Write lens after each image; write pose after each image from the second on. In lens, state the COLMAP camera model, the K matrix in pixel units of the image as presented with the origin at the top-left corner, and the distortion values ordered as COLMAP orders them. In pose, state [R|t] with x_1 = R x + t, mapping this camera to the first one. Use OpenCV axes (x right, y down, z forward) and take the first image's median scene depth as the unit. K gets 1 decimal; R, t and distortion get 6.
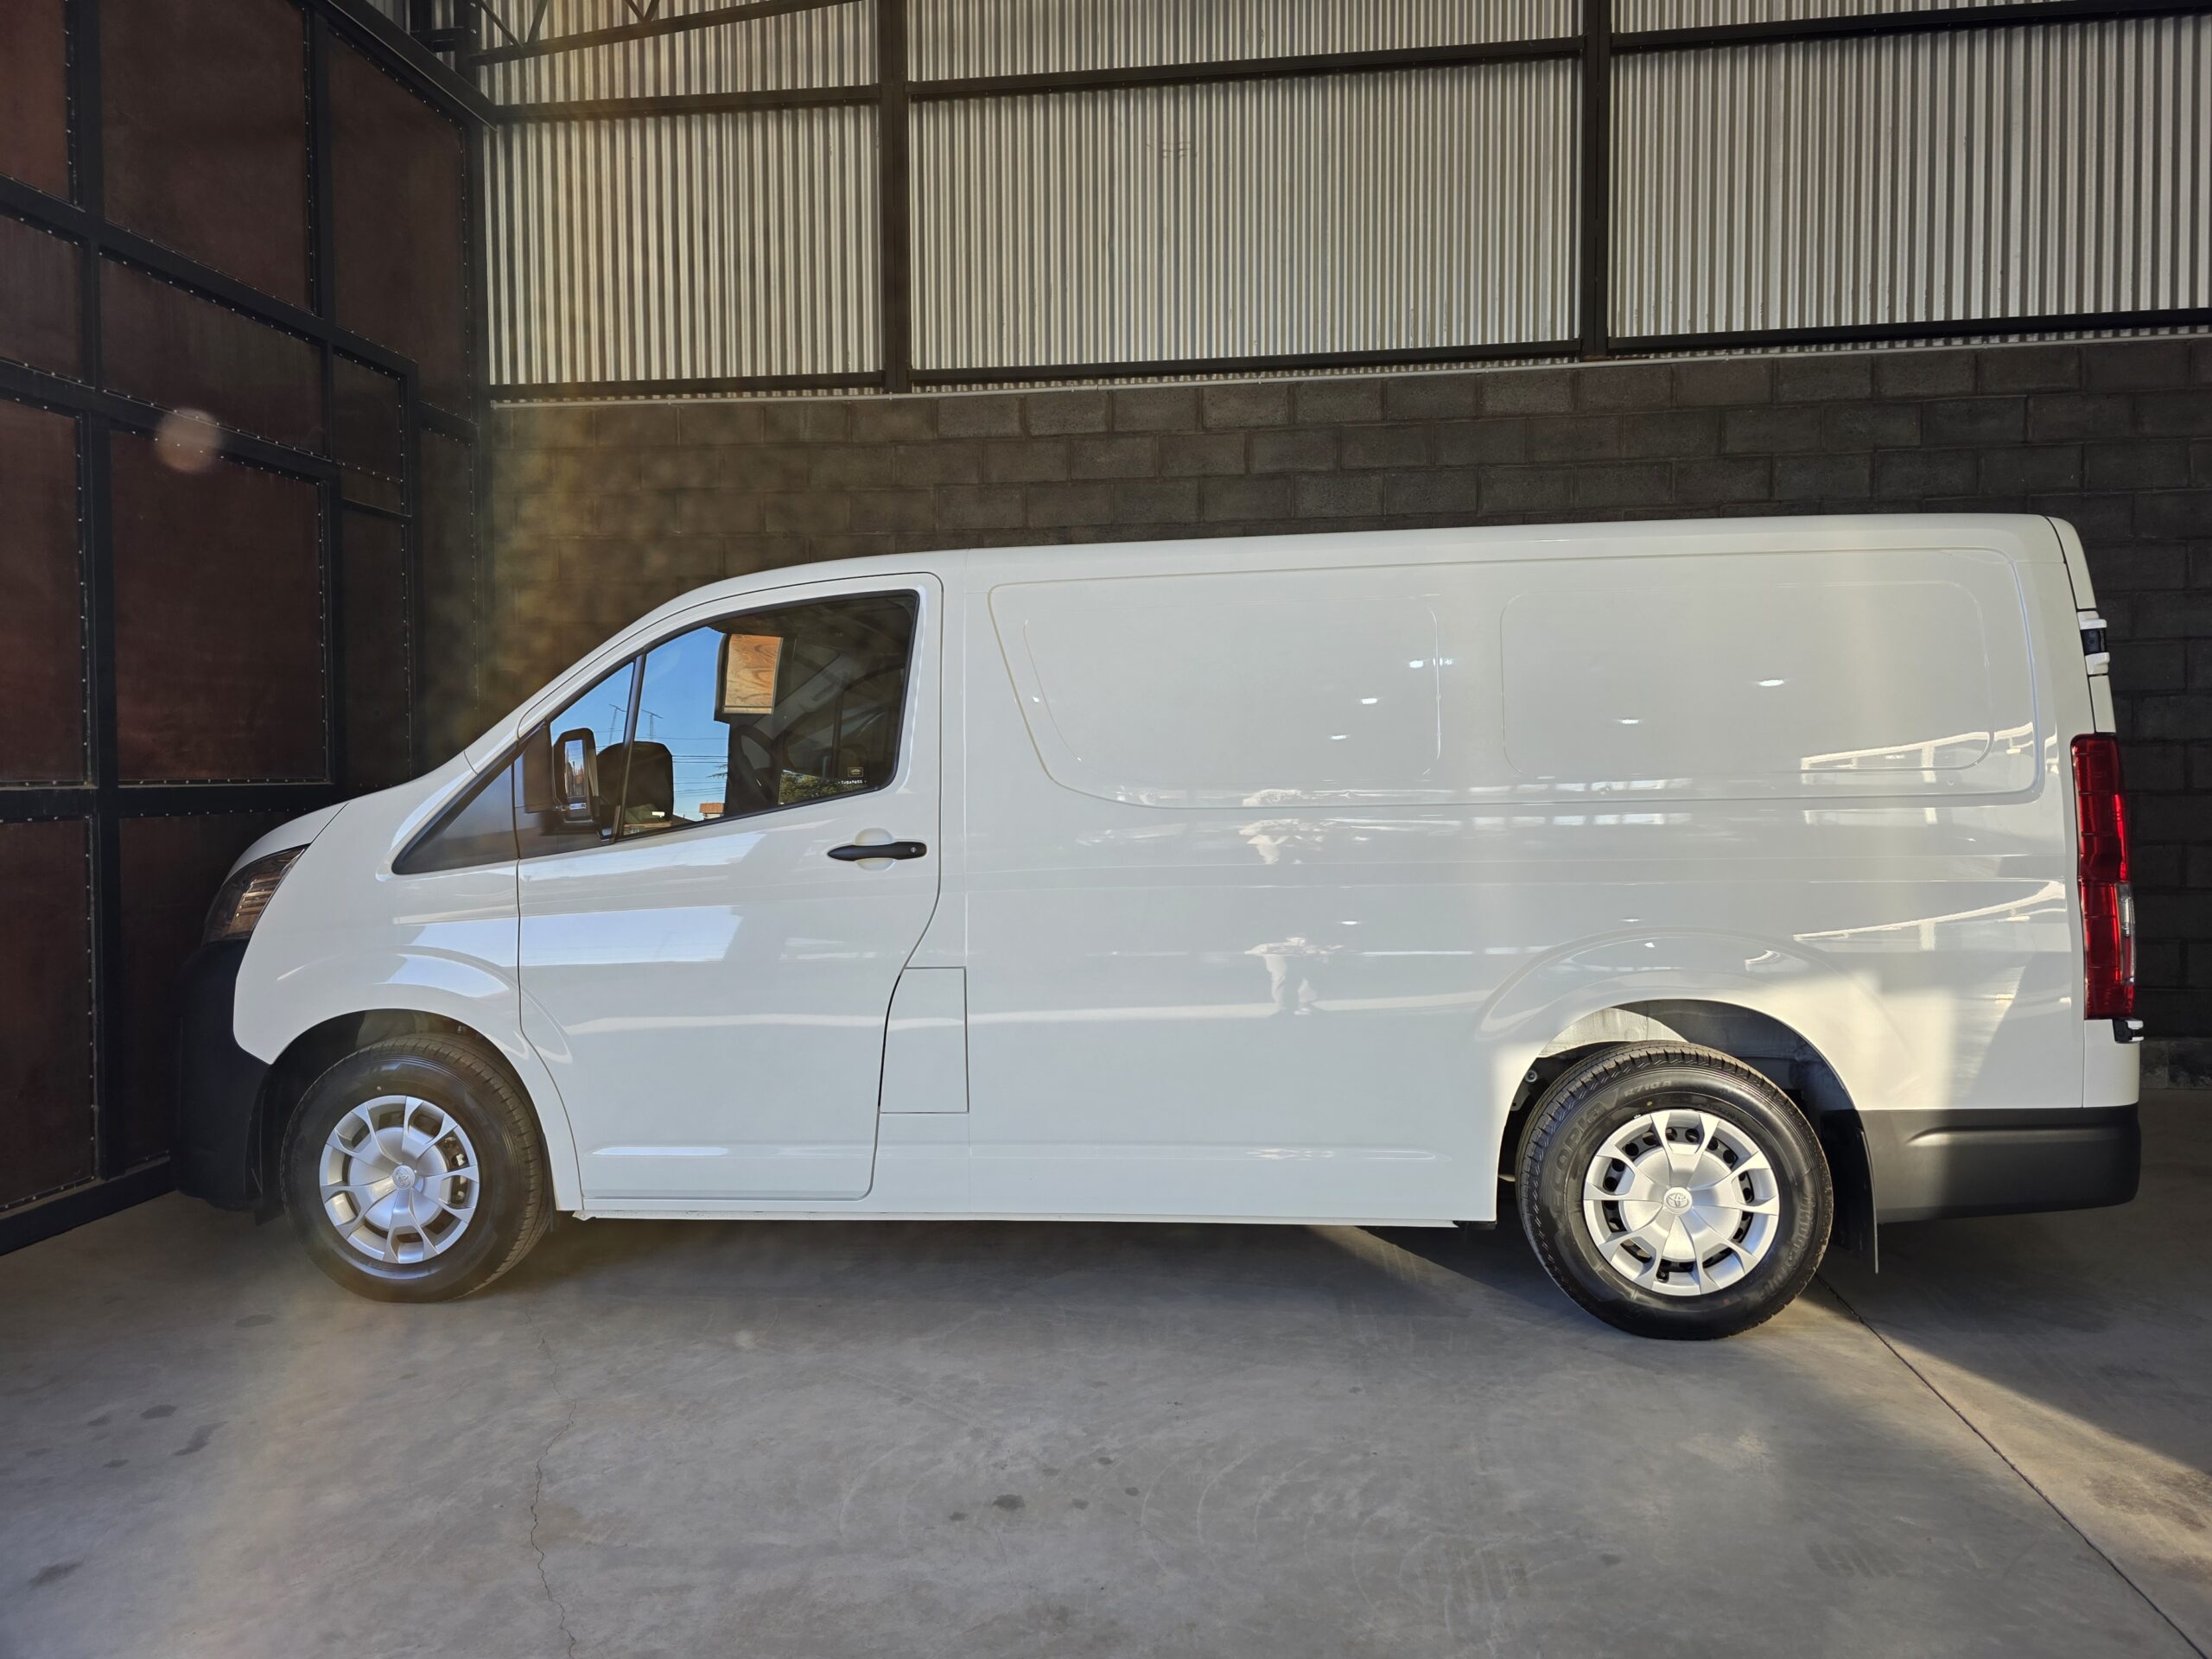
lens RADIAL K [[1488.0, 0, 1103.9], [0, 1488.0, 820.8], [0, 0, 1]] dist [0.056769, -0.048169]
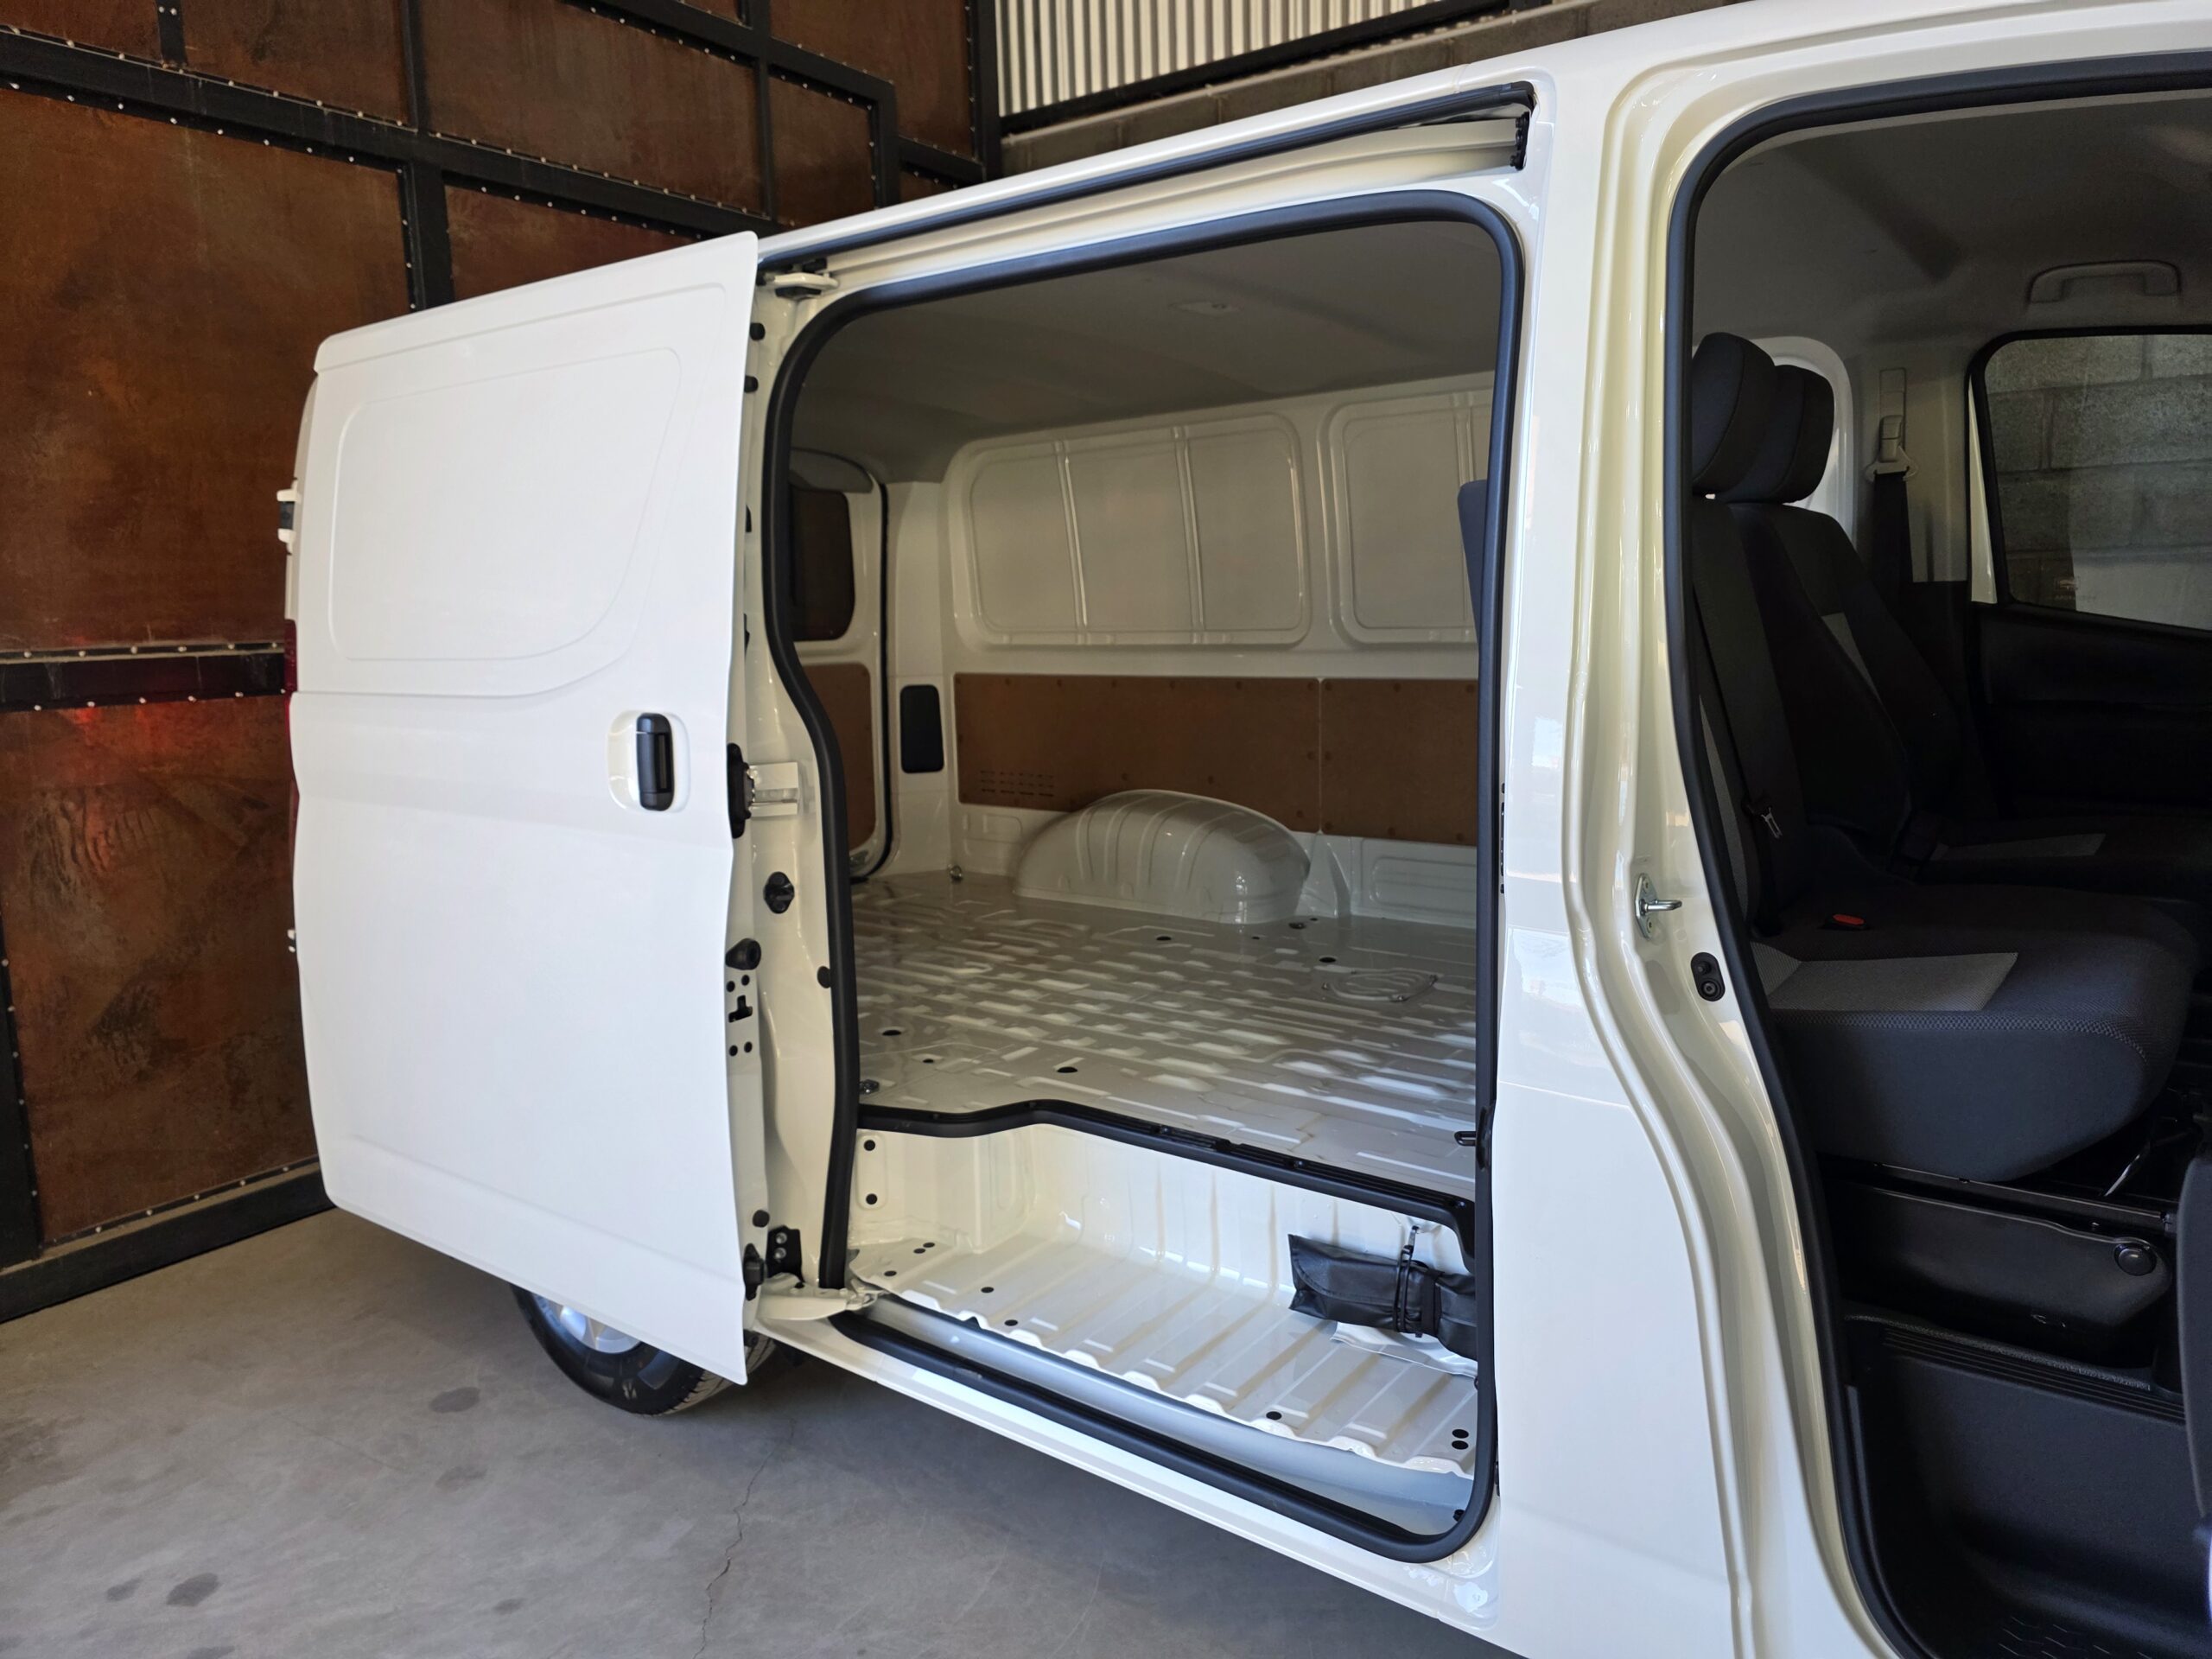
lens RADIAL K [[1496.1, 0, 1103.9], [0, 1496.1, 818.2], [0, 0, 1]] dist [0.043392, -0.040451]
pose [[0.887905, 0.046099, -0.457712, 0.017212], [0.007299, 0.993429, 0.114213, -0.014394], [0.459970, -0.104751, 0.881734, 0.330050]]
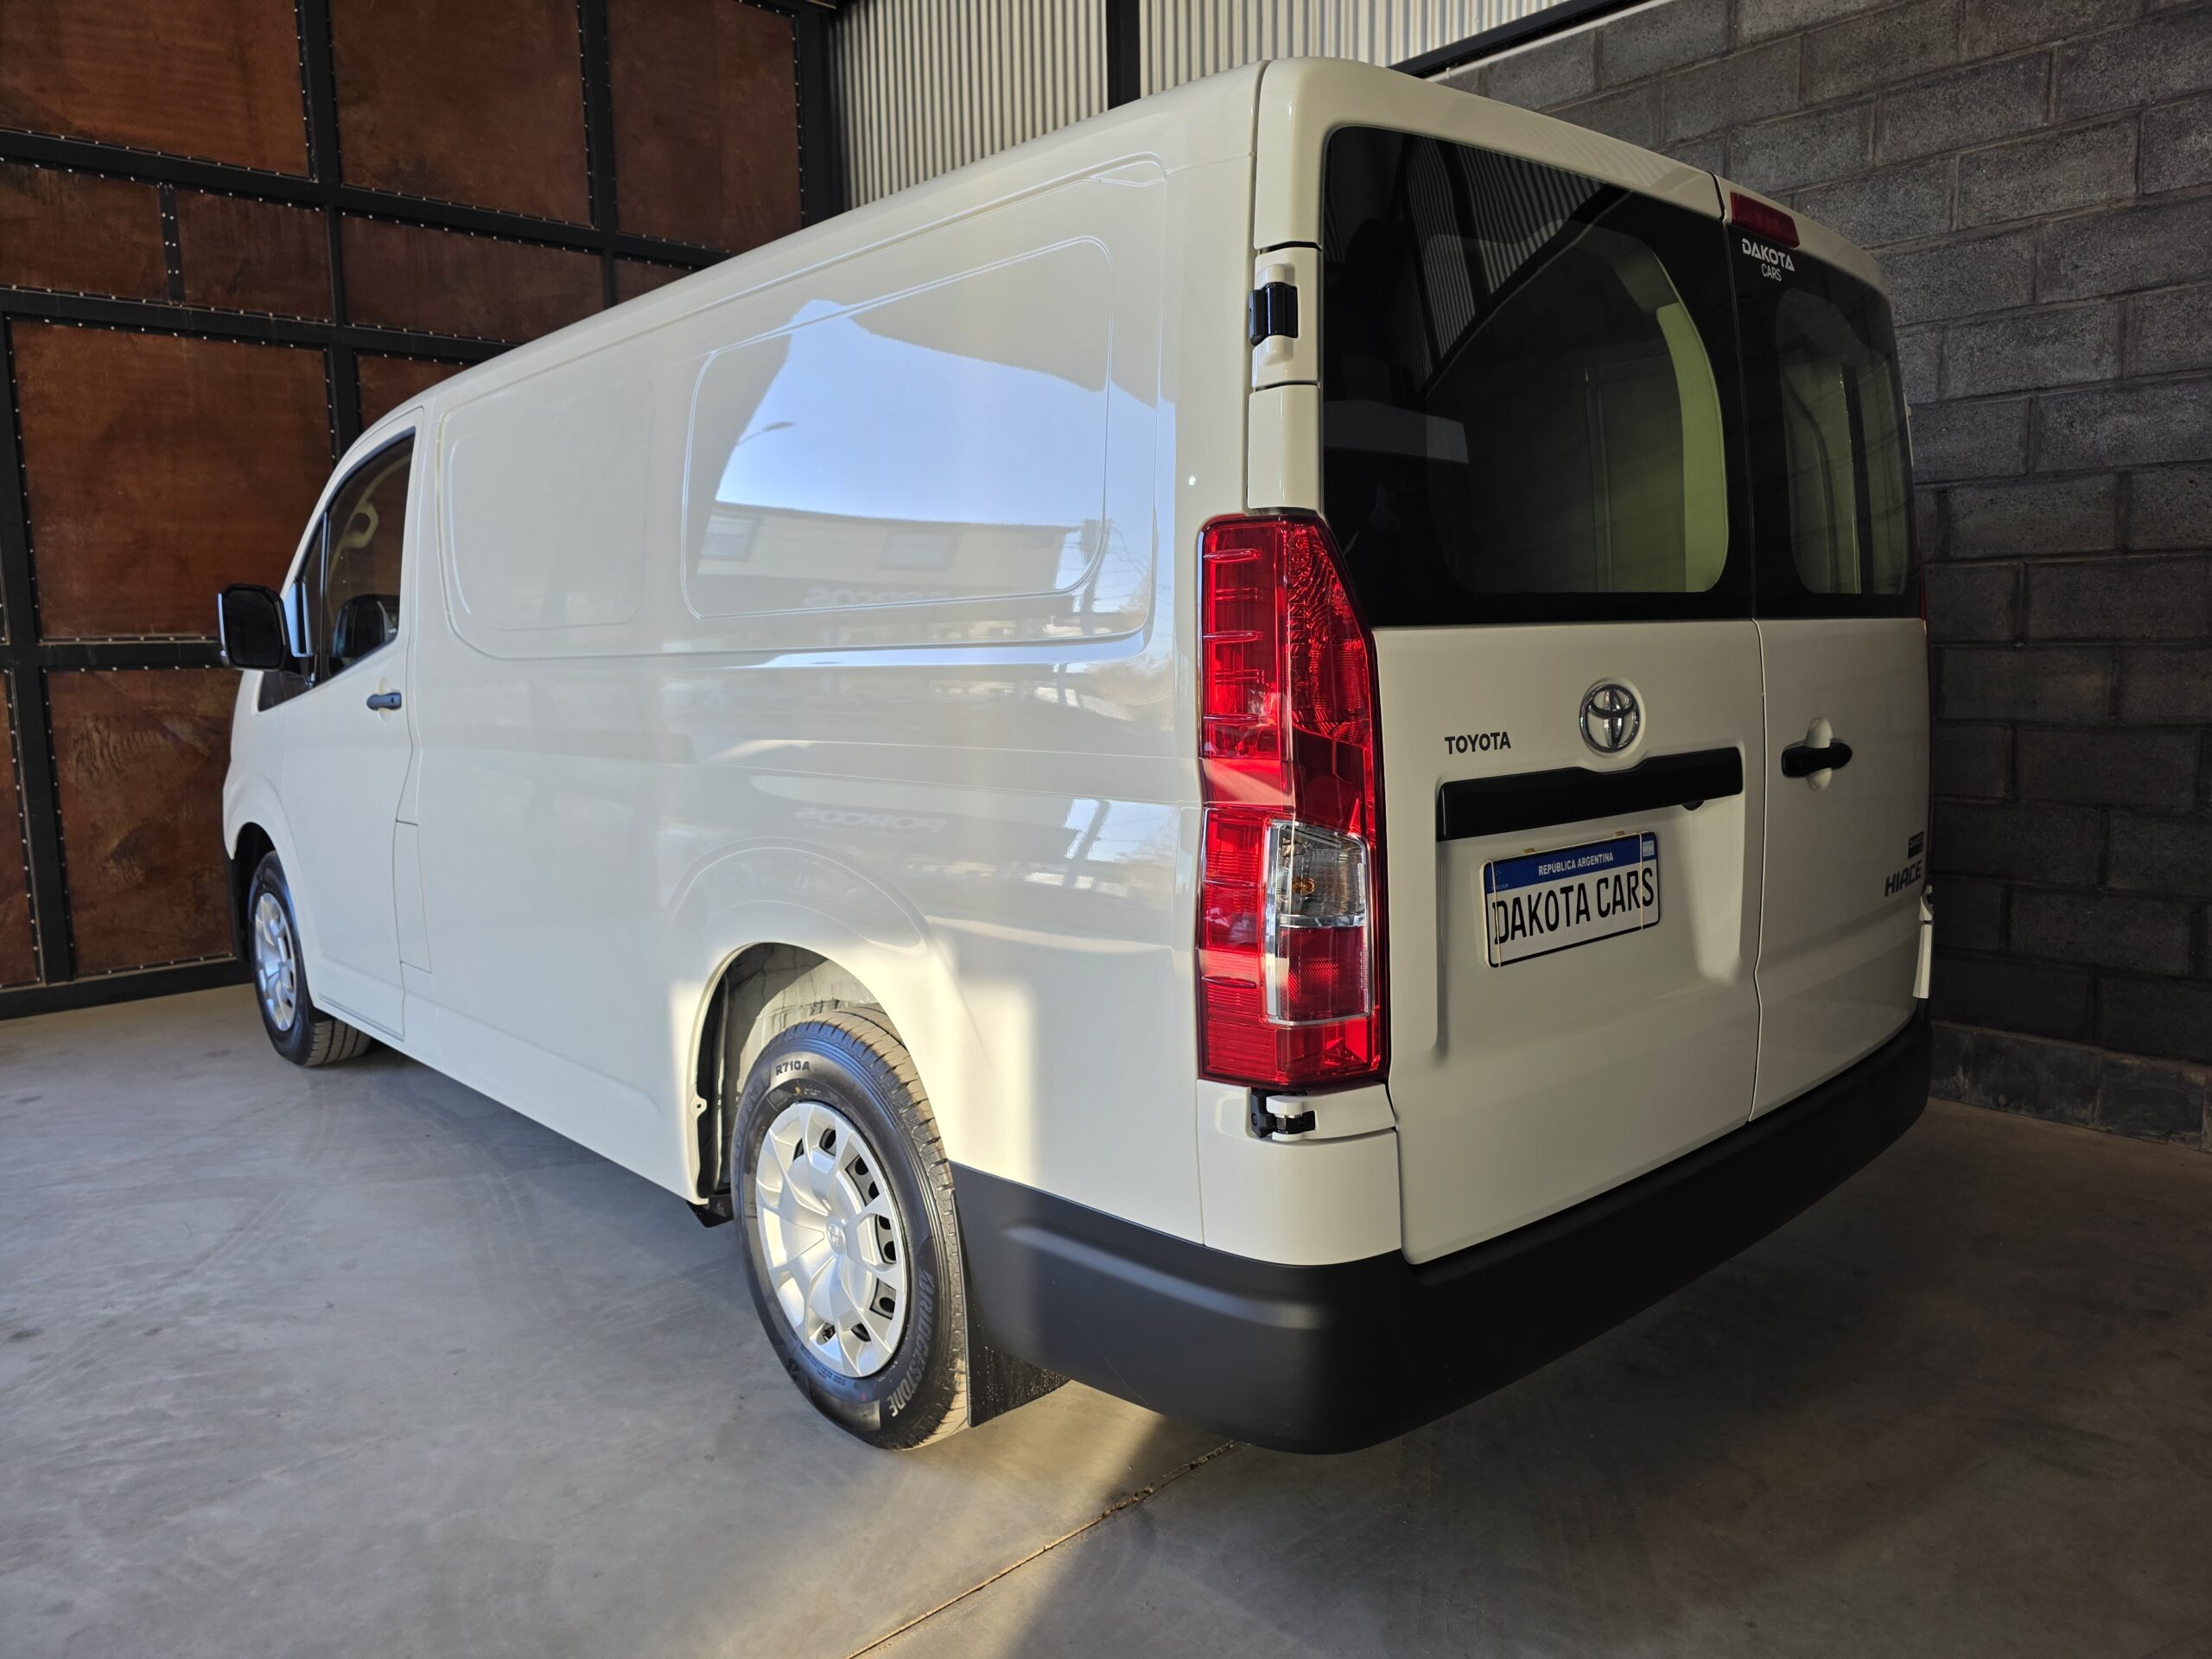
lens RADIAL K [[1496.1, 0, 1103.9], [0, 1496.1, 818.2], [0, 0, 1]] dist [0.043392, -0.040451]
pose [[0.758165, 0.072649, -0.648003, 0.514821], [-0.010049, 0.994958, 0.099789, -0.003991], [0.651985, -0.069145, 0.755072, 0.326354]]
